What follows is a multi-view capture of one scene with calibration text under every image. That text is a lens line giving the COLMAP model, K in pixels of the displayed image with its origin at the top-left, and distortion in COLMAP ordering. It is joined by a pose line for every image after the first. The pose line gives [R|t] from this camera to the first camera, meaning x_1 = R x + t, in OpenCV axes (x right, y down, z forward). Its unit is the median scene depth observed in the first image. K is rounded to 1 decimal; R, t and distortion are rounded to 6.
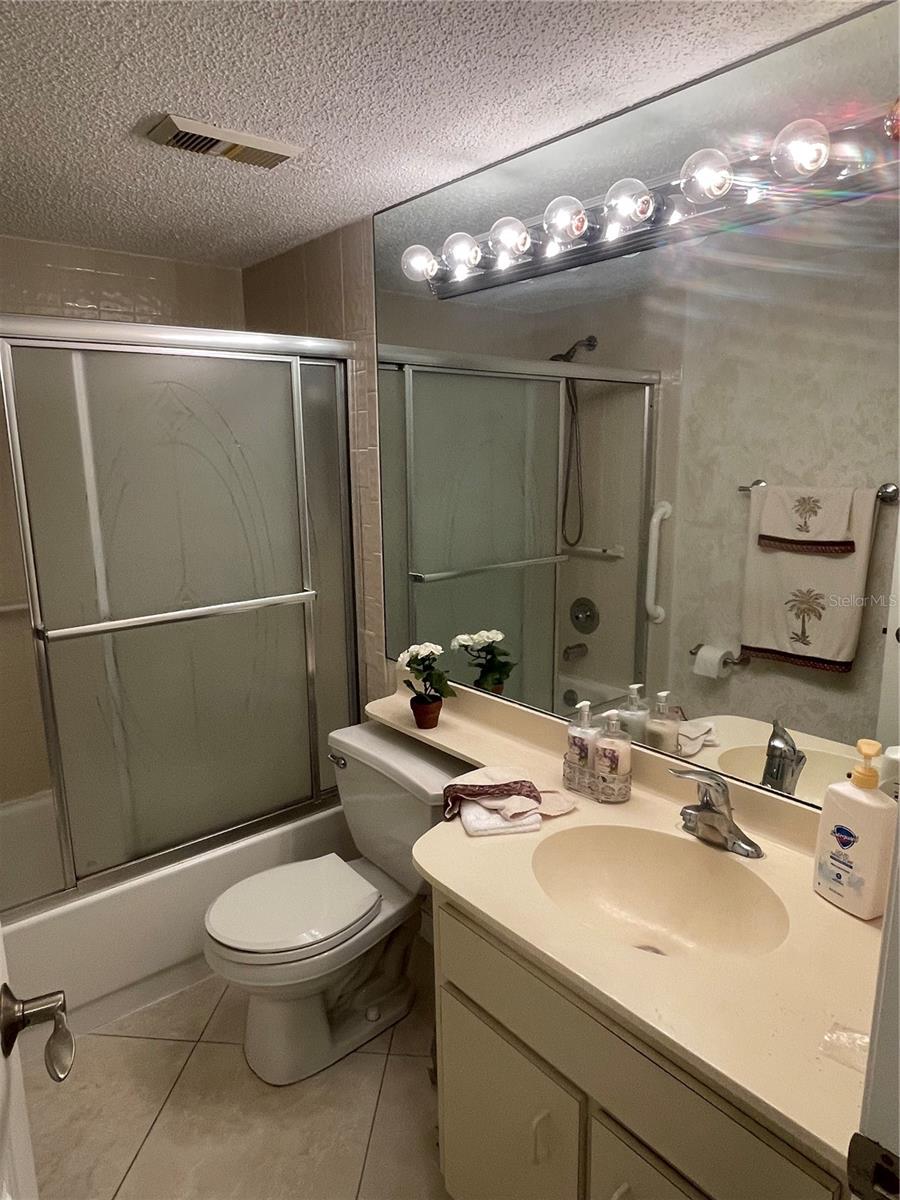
lens RADIAL K [[748.8, 0, 445.5], [0, 748.8, 599.6], [0, 0, 1]] dist [0.003379, -0.016687]
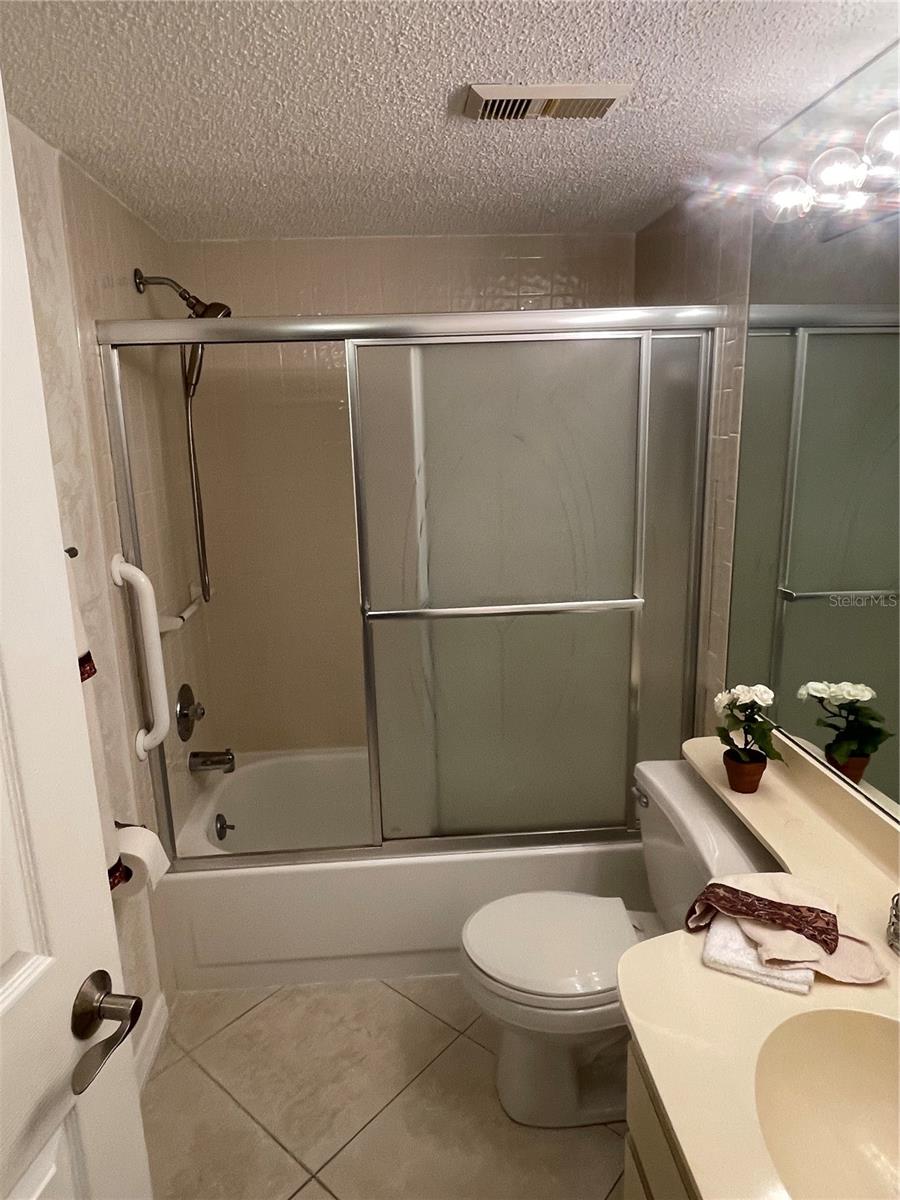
lens RADIAL K [[748.8, 0, 444.4], [0, 748.8, 592.4], [0, 0, 1]] dist [0.003379, -0.016687]
pose [[0.808470, 0.121660, -0.575826, 0.155694], [-0.098927, 0.992572, 0.070815, -0.065425], [0.580164, -0.000287, 0.814500, 0.166062]]
